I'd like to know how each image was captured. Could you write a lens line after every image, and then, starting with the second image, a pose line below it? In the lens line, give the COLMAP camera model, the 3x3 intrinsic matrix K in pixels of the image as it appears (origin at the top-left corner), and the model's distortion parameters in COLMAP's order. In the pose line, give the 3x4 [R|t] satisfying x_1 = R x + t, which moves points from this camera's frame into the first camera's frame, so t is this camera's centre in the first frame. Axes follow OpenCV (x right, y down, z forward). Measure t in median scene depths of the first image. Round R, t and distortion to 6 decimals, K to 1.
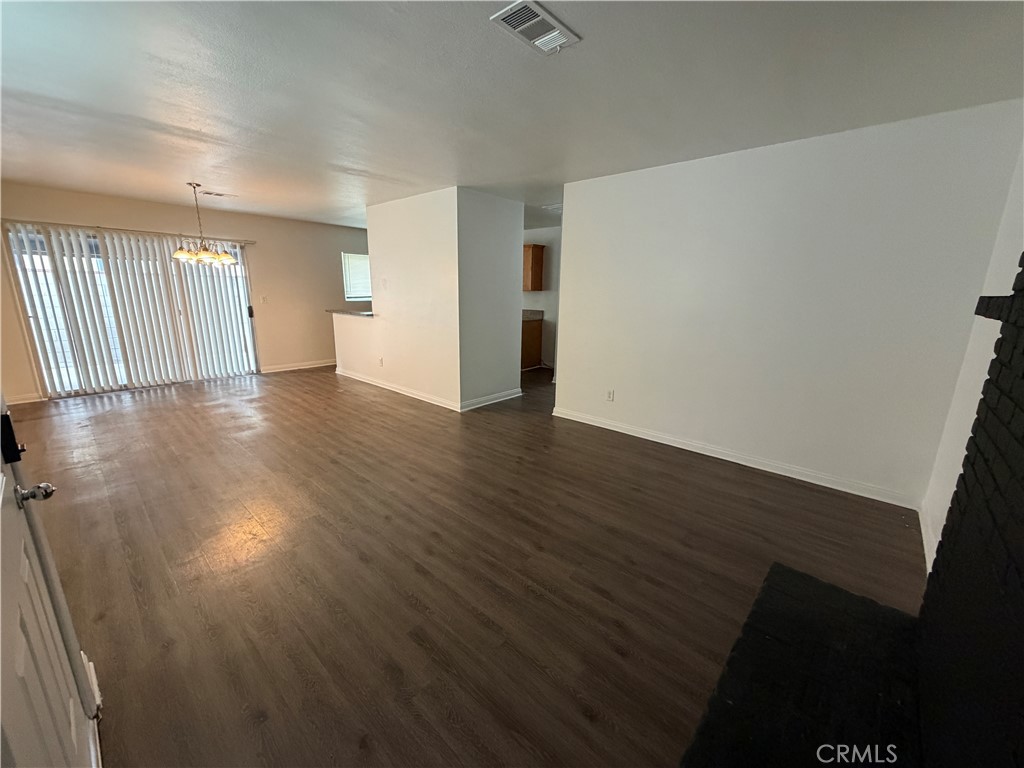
lens RADIAL K [[407.2, 0, 510.3], [0, 407.2, 383.1], [0, 0, 1]] dist [0.001011, -0.000347]
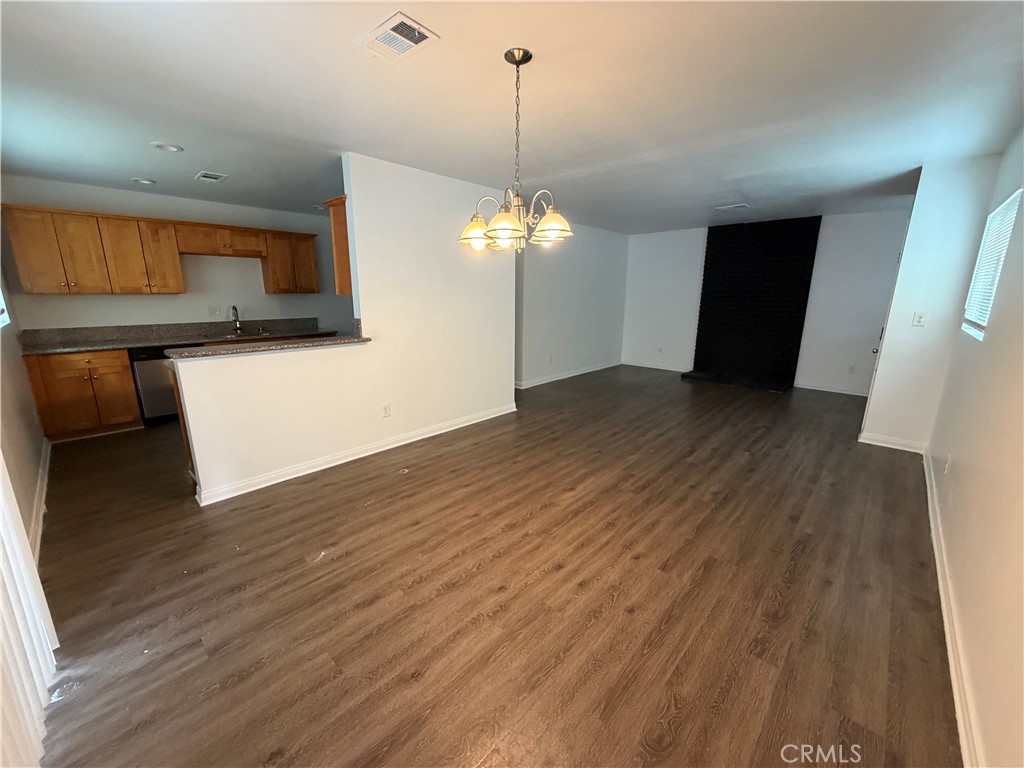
lens RADIAL K [[407.2, 0, 510.6], [0, 407.2, 382.1], [0, 0, 1]] dist [0.001011, -0.000347]
pose [[0.014484, -0.229369, 0.973232, -1.268463], [0.223373, 0.949478, 0.220446, -0.260689], [-0.974625, 0.214201, 0.064987, 1.056122]]
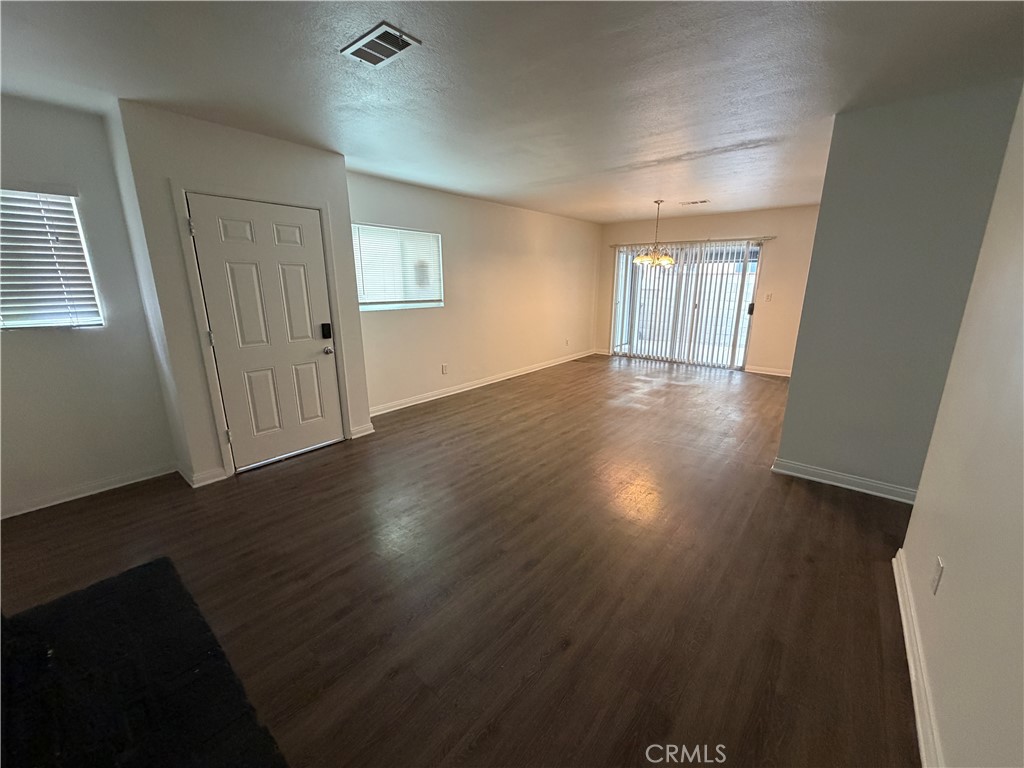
lens RADIAL K [[407.2, 0, 509.3], [0, 407.2, 384.1], [0, 0, 1]] dist [0.001011, -0.000347]
pose [[0.052004, 0.228518, -0.972150, 0.530686], [-0.224460, 0.951234, 0.211595, -0.120446], [0.973095, 0.207205, 0.100761, 0.552535]]
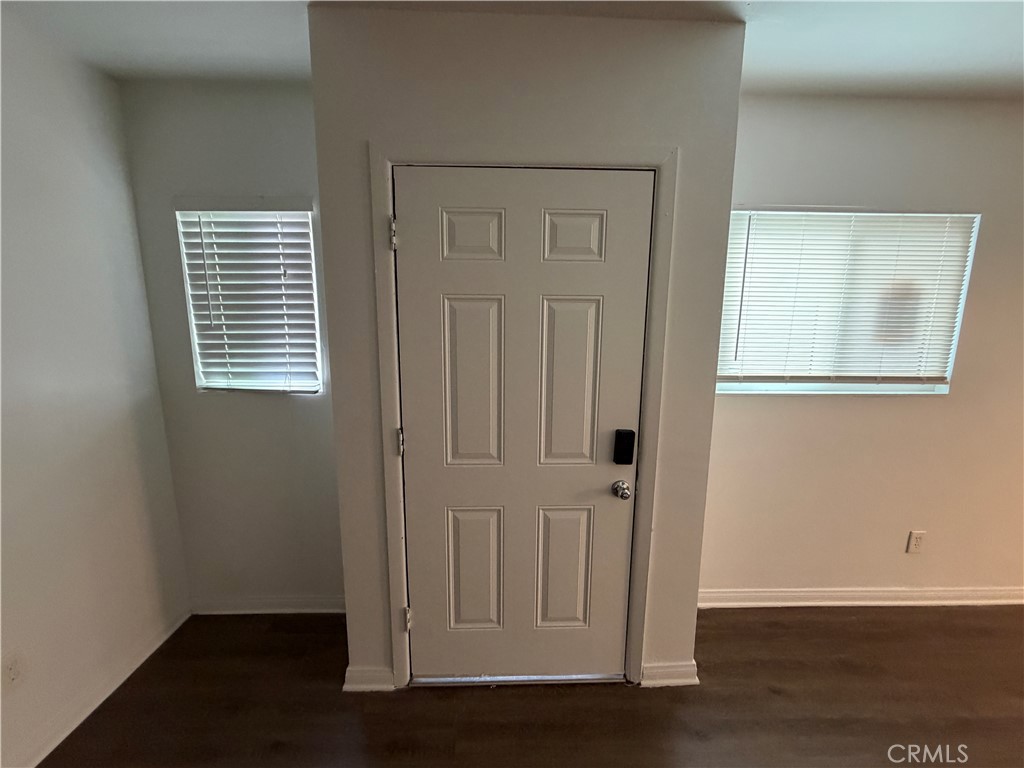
lens RADIAL K [[407.2, 0, 508.1], [0, 407.2, 385.6], [0, 0, 1]] dist [0.001011, -0.000347]
pose [[-0.721948, 0.102568, -0.684303, 0.003998], [-0.172108, 0.931255, 0.321158, -0.114988], [0.670202, 0.349634, -0.654665, 0.402760]]
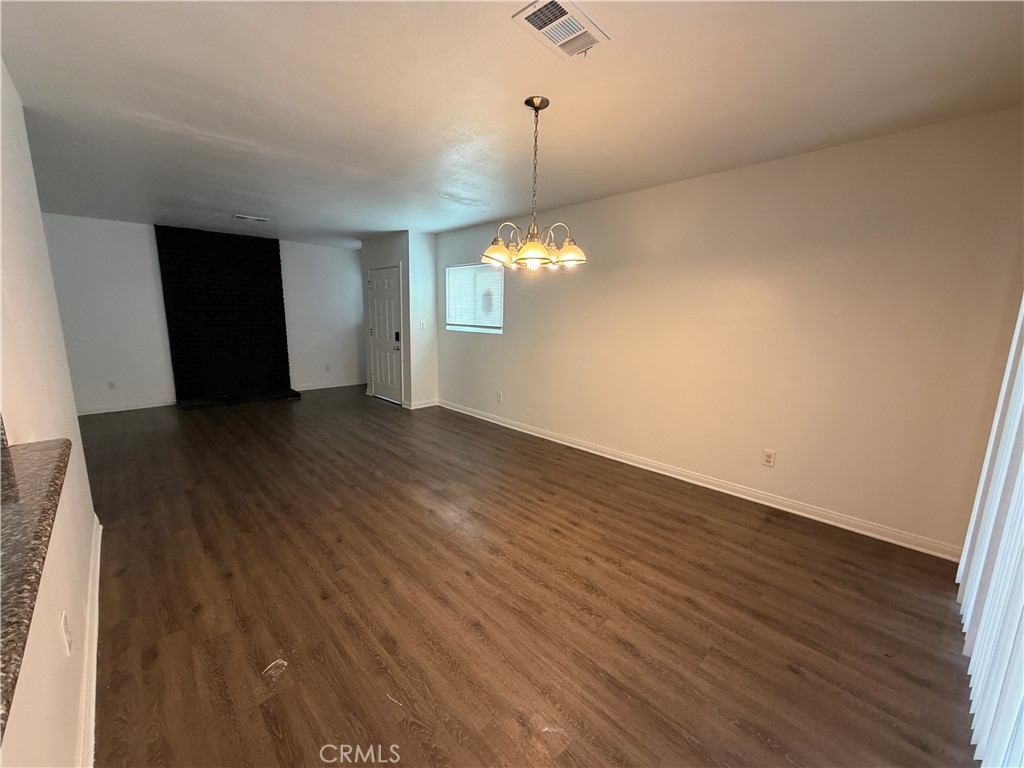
lens RADIAL K [[407.2, 0, 508.1], [0, 407.2, 385.7], [0, 0, 1]] dist [0.001011, -0.000347]
pose [[-0.997017, -0.041575, 0.065022, -0.788536], [-0.012235, 0.916989, 0.398725, -0.371768], [-0.076202, 0.396740, -0.914762, 1.567806]]
